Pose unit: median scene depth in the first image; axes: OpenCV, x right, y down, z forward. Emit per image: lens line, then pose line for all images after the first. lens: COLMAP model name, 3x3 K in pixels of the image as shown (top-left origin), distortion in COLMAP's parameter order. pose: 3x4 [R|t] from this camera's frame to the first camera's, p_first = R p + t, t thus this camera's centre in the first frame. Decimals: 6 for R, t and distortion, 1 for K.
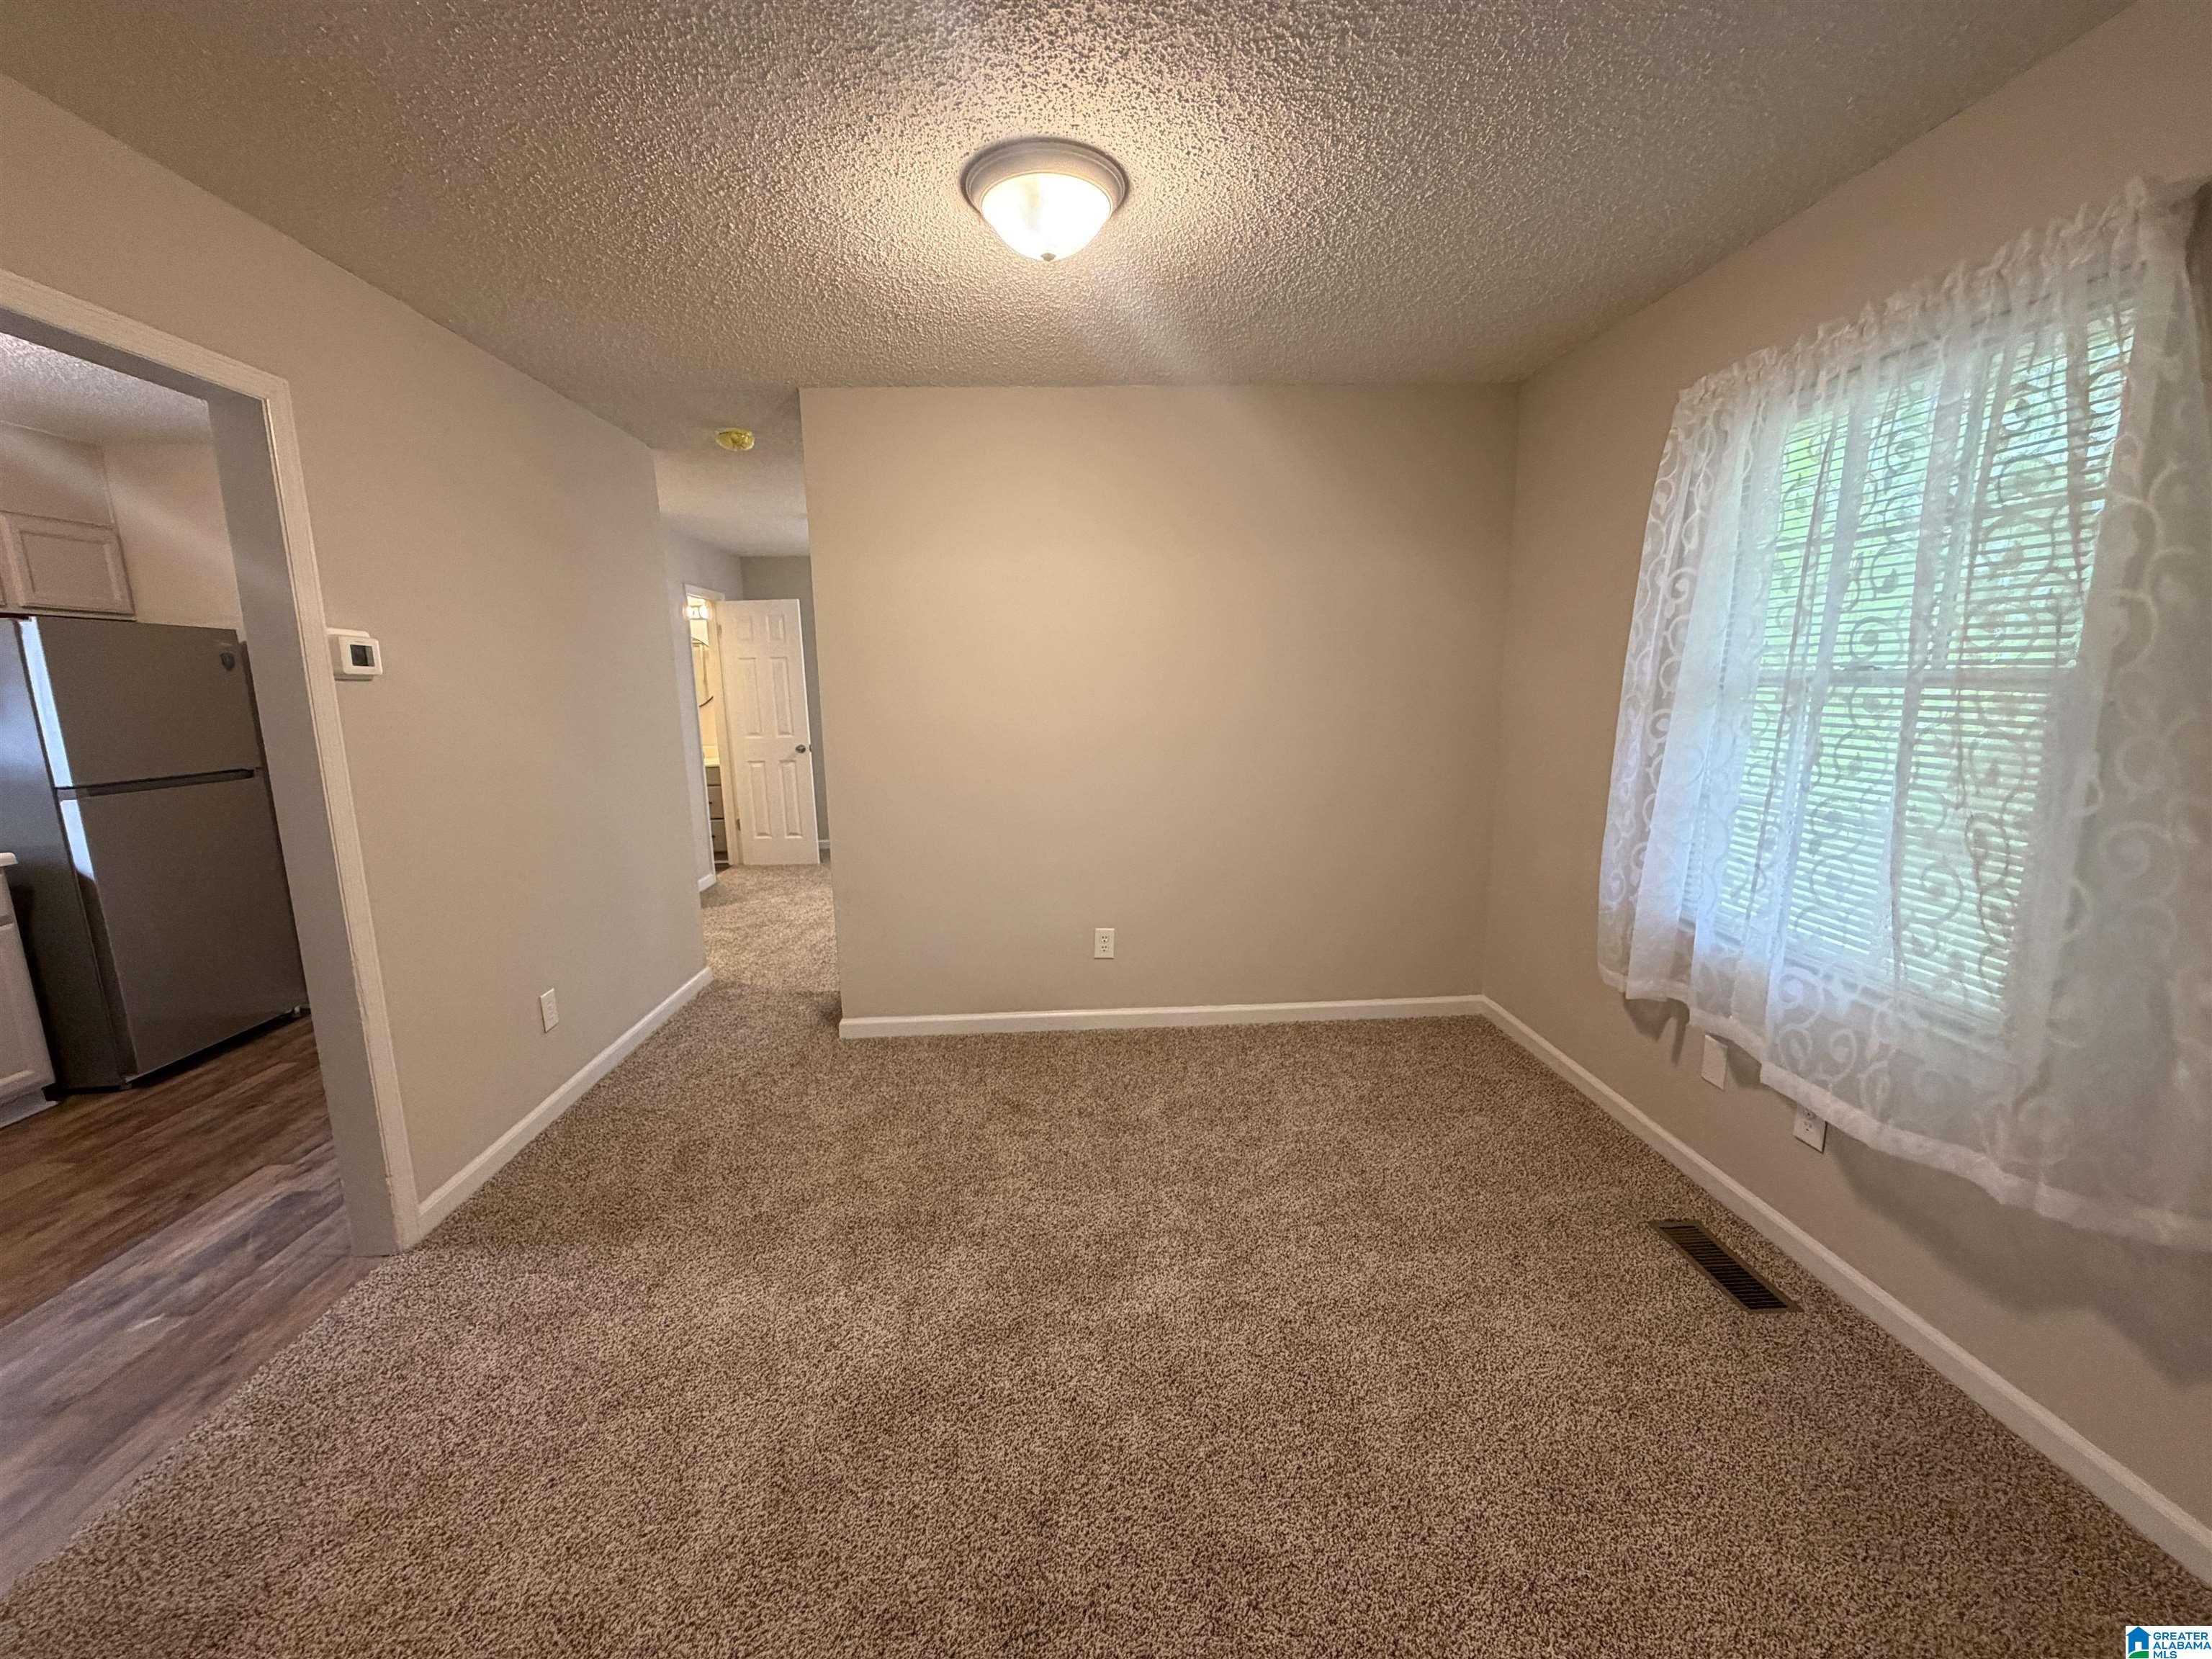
lens RADIAL K [[879.7, 0, 1102.5], [0, 879.7, 830.2], [0, 0, 1]] dist [0.000378, -0.000009]
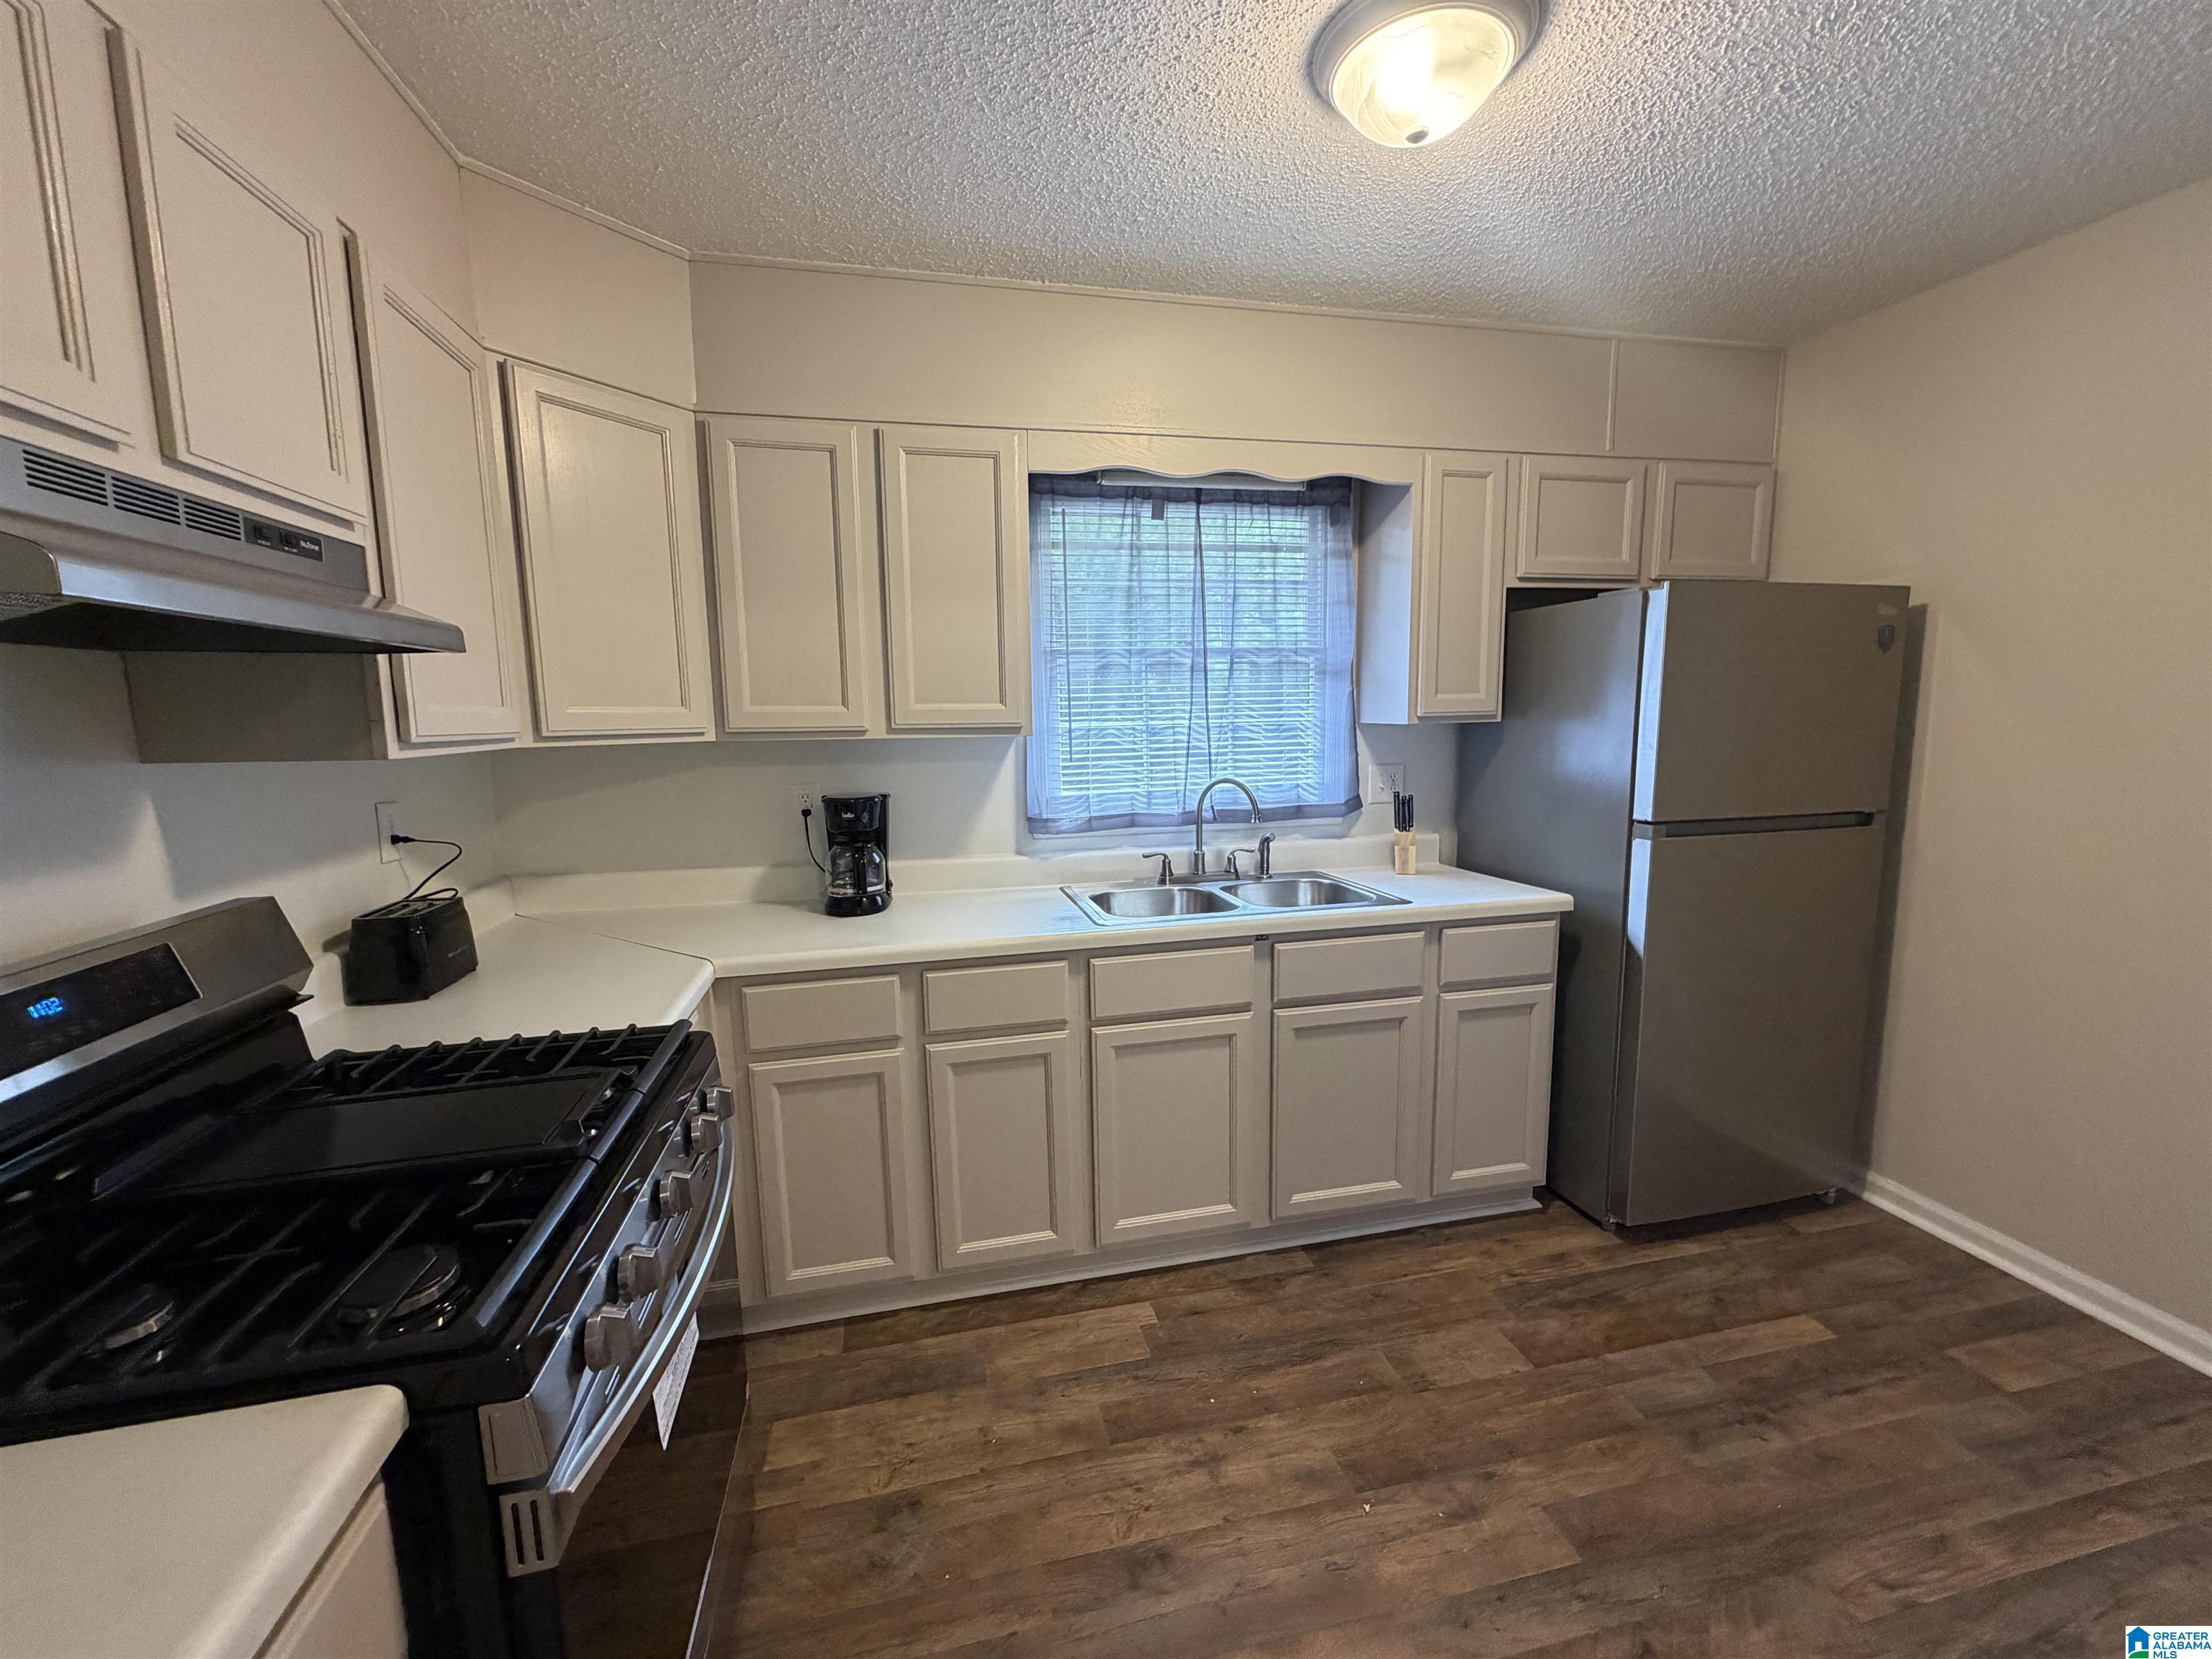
lens RADIAL K [[879.7, 0, 1101.9], [0, 879.7, 828.4], [0, 0, 1]] dist [0.000378, -0.000009]
pose [[0.159697, 0.154178, -0.975052, -0.616493], [-0.153663, 0.979571, 0.129725, -0.076434], [0.975133, 0.129113, 0.180126, 0.495713]]
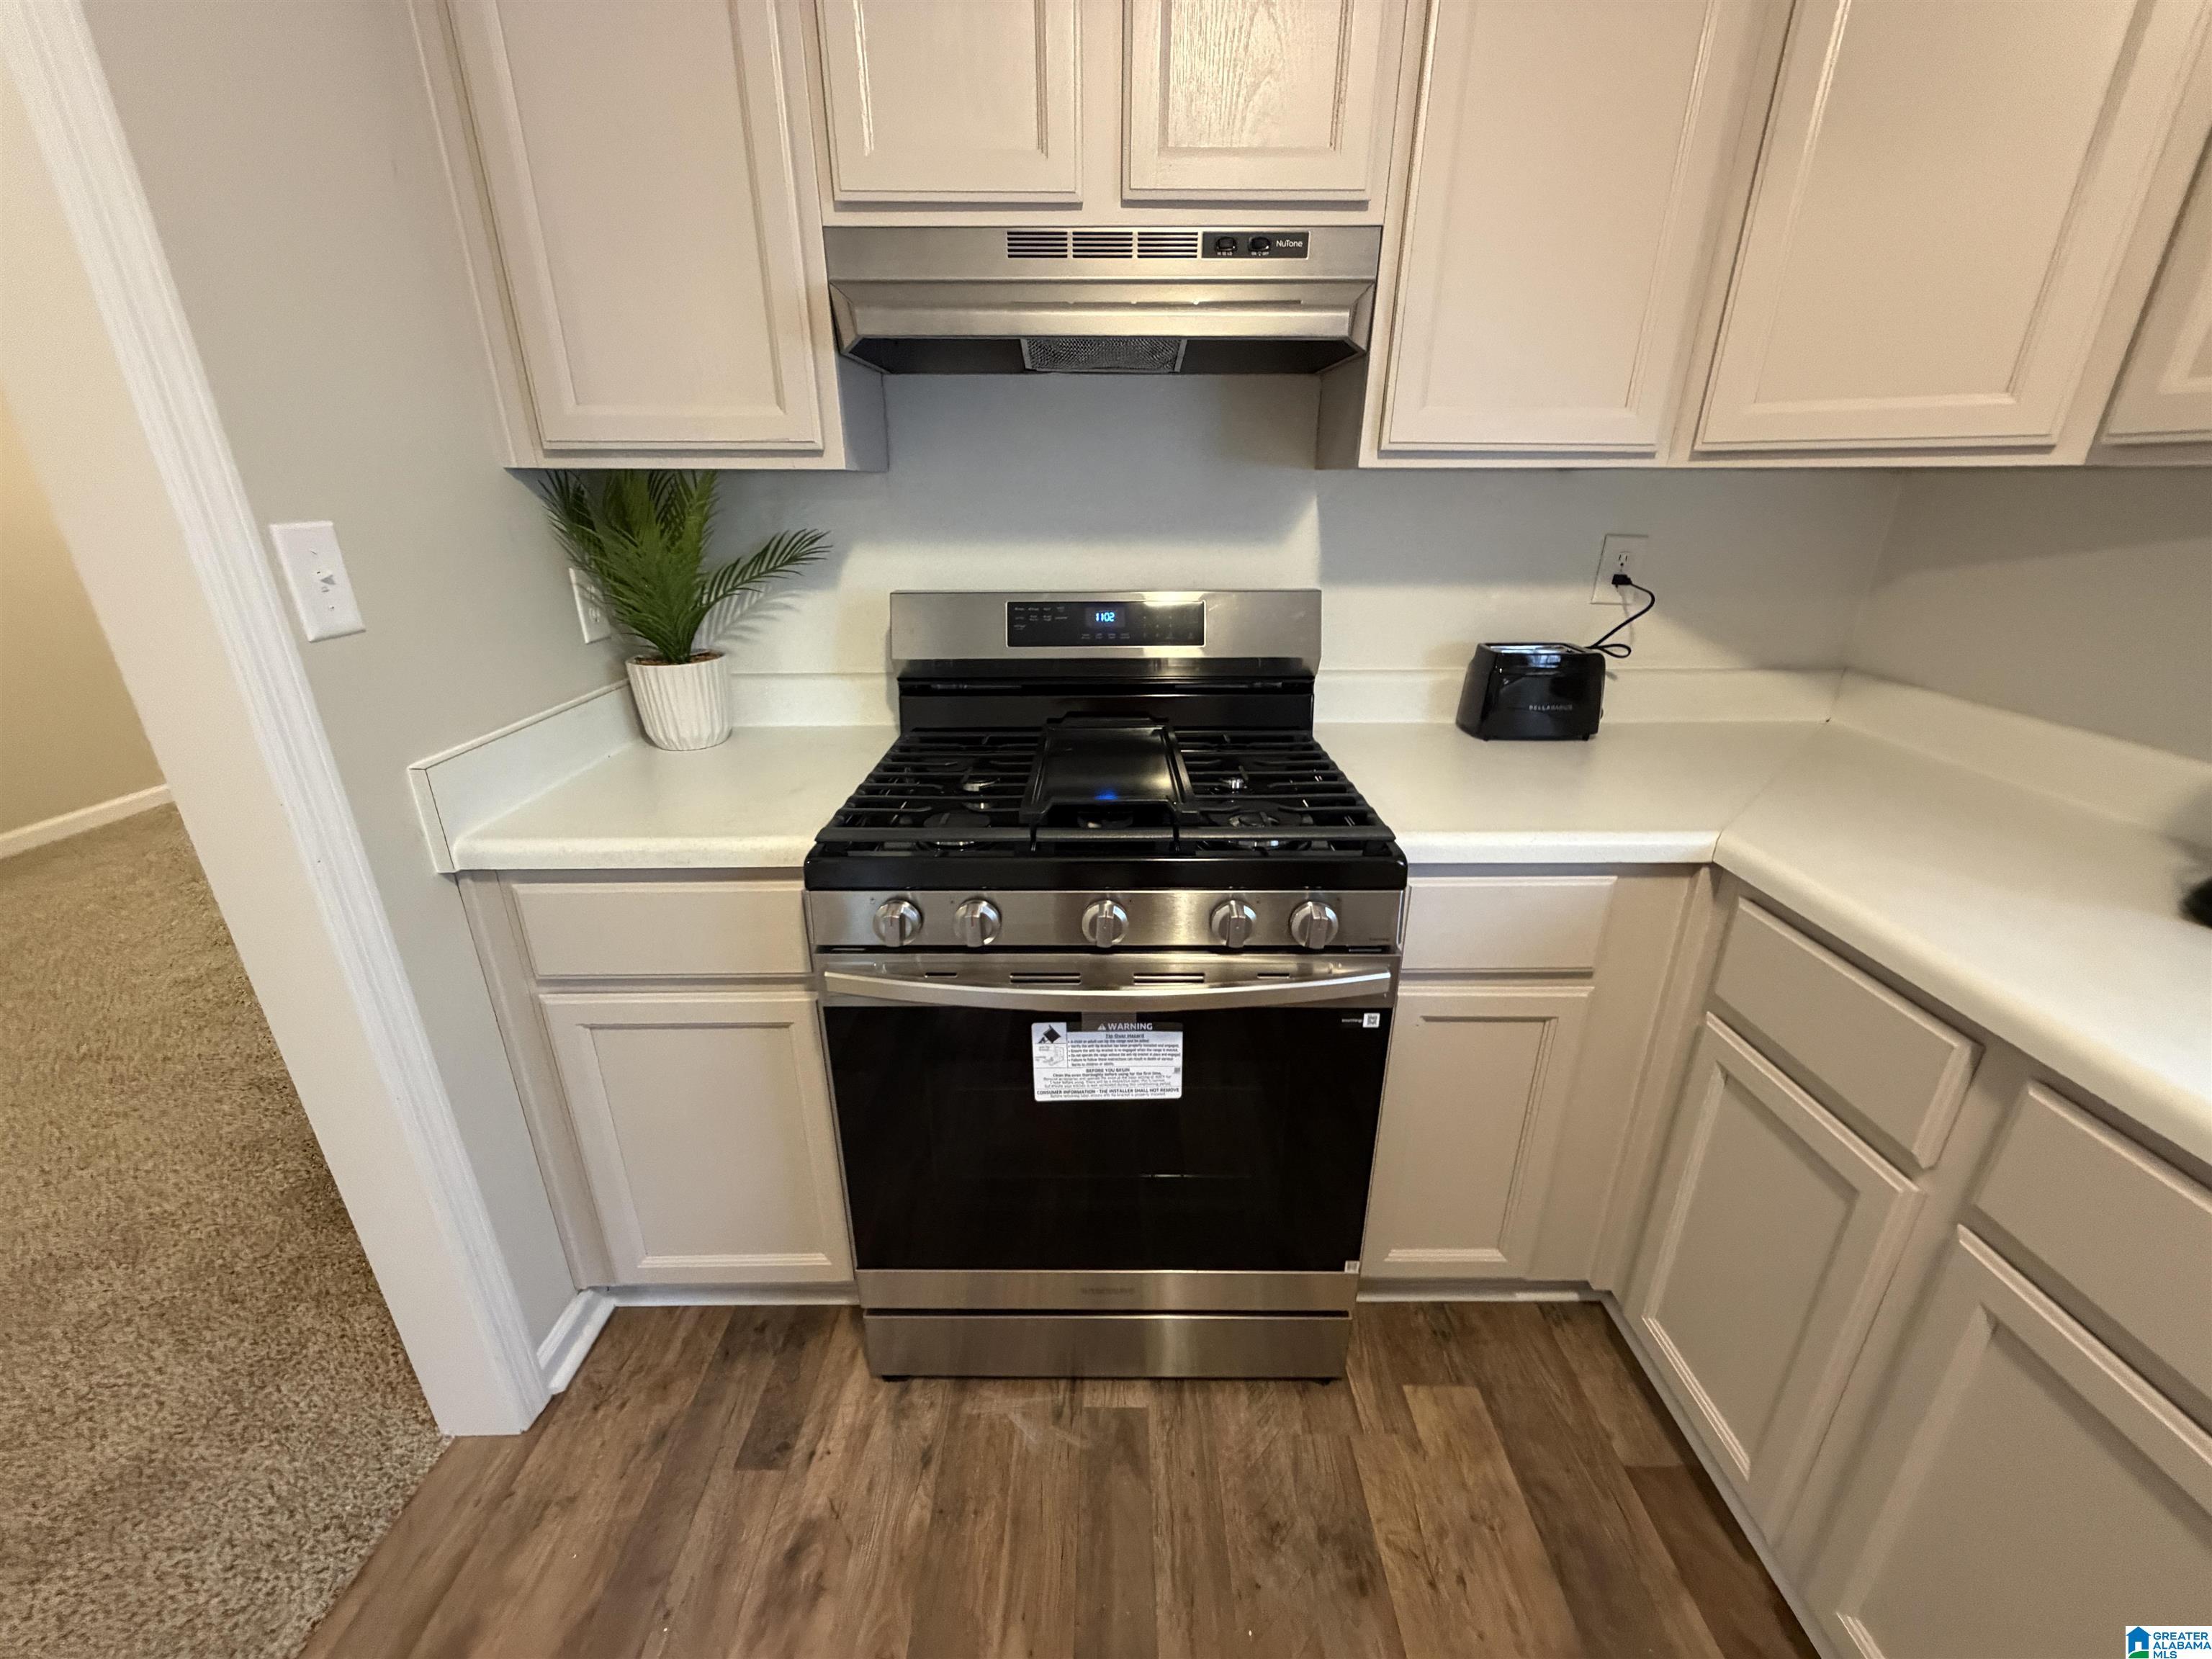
lens RADIAL K [[879.7, 0, 1103.5], [0, 879.7, 829.1], [0, 0, 1]] dist [0.000378, -0.000009]
pose [[-0.997694, 0.000137, 0.067869, -1.048375], [0.034880, 0.858867, 0.511009, -0.072364], [-0.058221, 0.512198, -0.856892, 0.722643]]
